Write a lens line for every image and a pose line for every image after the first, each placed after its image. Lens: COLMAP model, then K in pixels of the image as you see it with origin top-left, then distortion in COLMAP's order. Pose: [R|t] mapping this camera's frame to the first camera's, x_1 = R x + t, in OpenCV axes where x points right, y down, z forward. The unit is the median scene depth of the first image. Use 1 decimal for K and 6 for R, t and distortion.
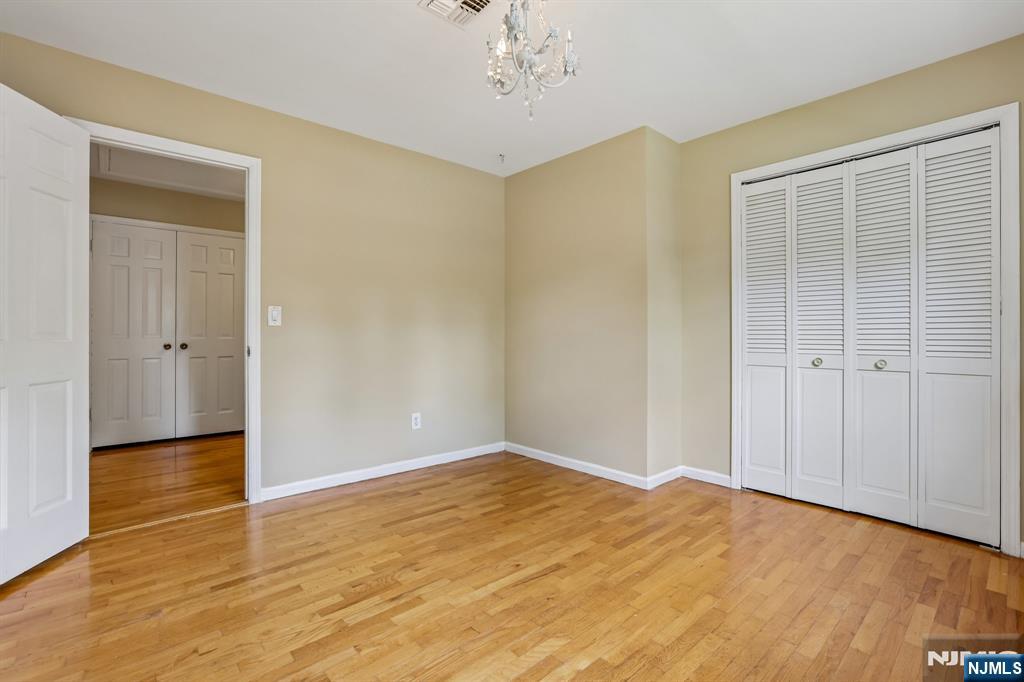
lens RADIAL K [[455.0, 0, 502.7], [0, 455.0, 346.1], [0, 0, 1]] dist [-0.012158, 0.000682]
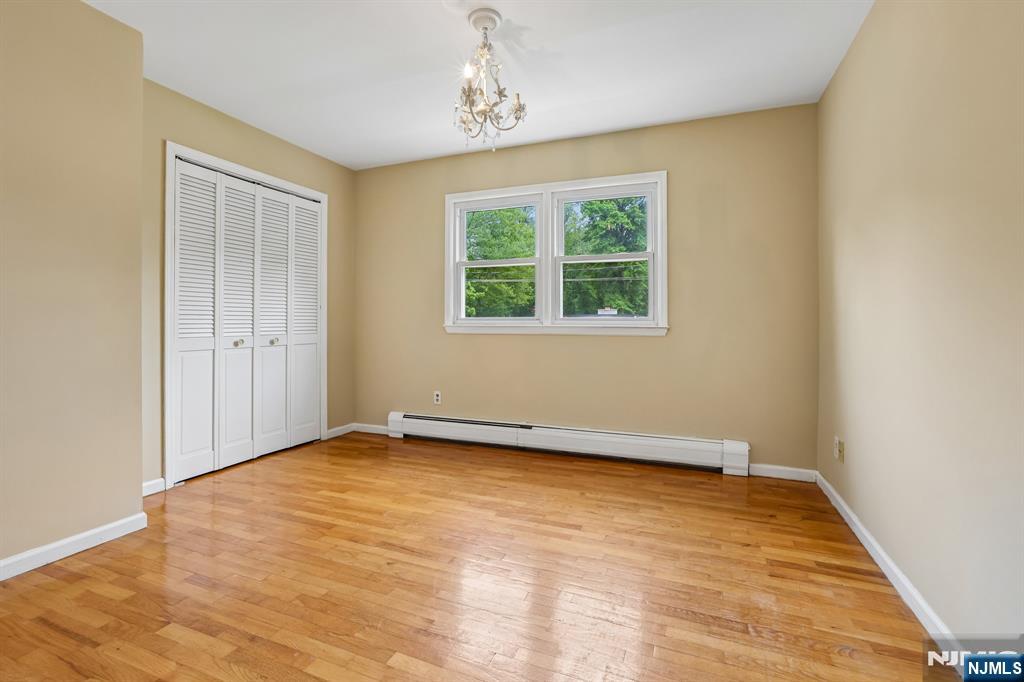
lens RADIAL K [[455.0, 0, 511.9], [0, 455.0, 345.8], [0, 0, 1]] dist [-0.012158, 0.000682]
pose [[-0.434189, -0.048760, 0.899501, -0.689879], [0.021264, 0.997701, 0.064348, -0.018929], [-0.900571, 0.047066, -0.432154, 0.884525]]
